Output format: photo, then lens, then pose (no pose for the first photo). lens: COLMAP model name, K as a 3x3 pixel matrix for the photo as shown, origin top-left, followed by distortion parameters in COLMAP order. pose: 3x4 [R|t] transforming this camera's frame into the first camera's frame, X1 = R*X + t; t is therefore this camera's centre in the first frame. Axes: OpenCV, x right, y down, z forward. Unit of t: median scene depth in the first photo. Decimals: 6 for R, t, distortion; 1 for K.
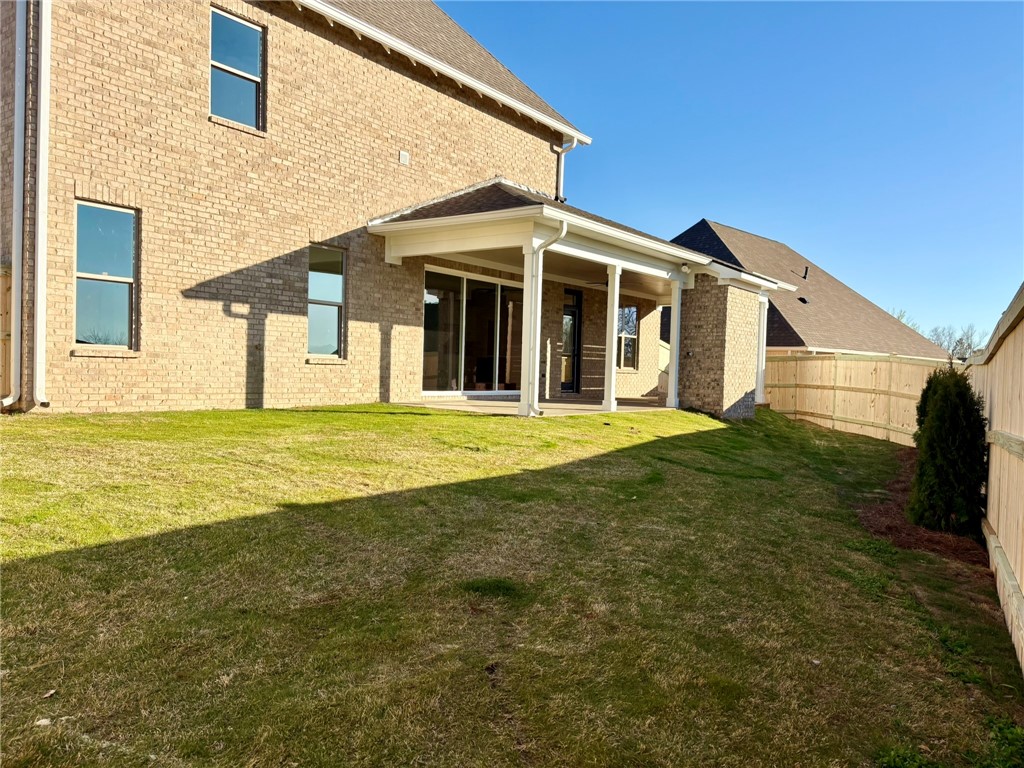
lens RADIAL K [[766.6, 0, 532.3], [0, 766.6, 394.0], [0, 0, 1]] dist [0.045443, -0.033187]
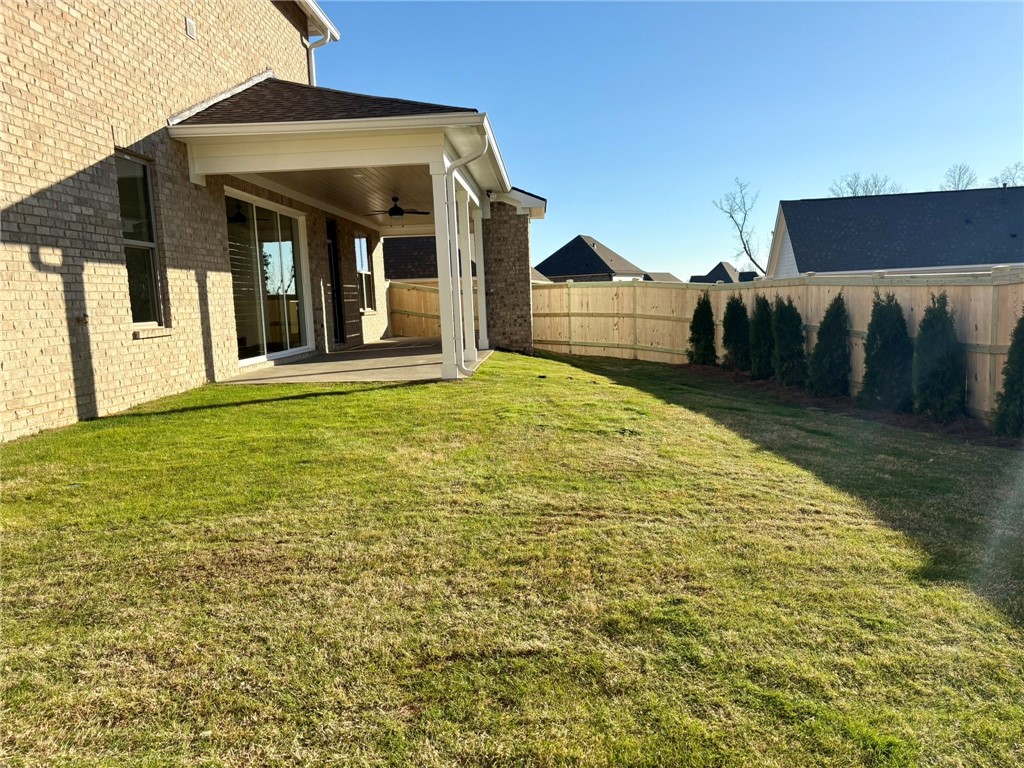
lens RADIAL K [[766.6, 0, 513.8], [0, 766.6, 383.9], [0, 0, 1]] dist [0.045443, -0.033187]
pose [[0.828629, -0.123518, 0.546001, -0.400199], [0.080074, 0.991477, 0.102773, -0.044545], [-0.554041, -0.041440, 0.831457, 0.285215]]
